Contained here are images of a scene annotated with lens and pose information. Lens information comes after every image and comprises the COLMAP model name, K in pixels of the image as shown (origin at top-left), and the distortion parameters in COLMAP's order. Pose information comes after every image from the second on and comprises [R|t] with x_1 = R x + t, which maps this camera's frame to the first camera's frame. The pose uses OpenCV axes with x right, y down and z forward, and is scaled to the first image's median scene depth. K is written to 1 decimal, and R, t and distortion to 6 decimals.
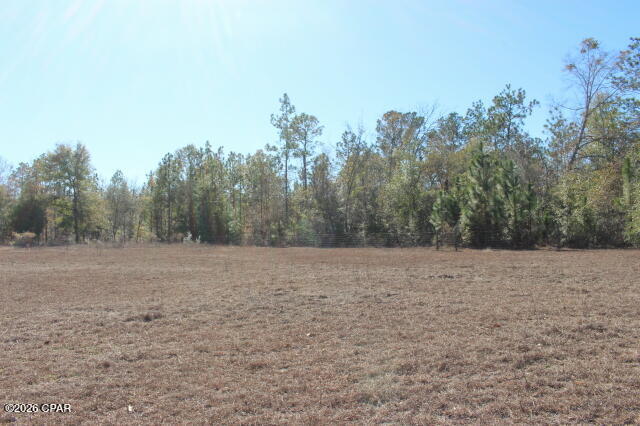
lens RADIAL K [[533.5, 0, 320.8], [0, 533.5, 212.9], [0, 0, 1]] dist [-0.073380, 0.009164]
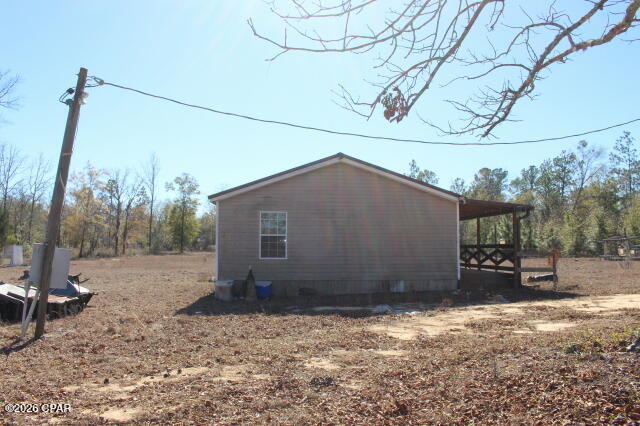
lens RADIAL K [[533.5, 0, 320.3], [0, 533.5, 213.4], [0, 0, 1]] dist [-0.073380, 0.009164]
pose [[0.965729, -0.000617, -0.259550, 0.072786], [-0.006158, 0.999661, -0.025292, -0.023580], [0.259478, 0.026024, 0.965398, -0.557163]]
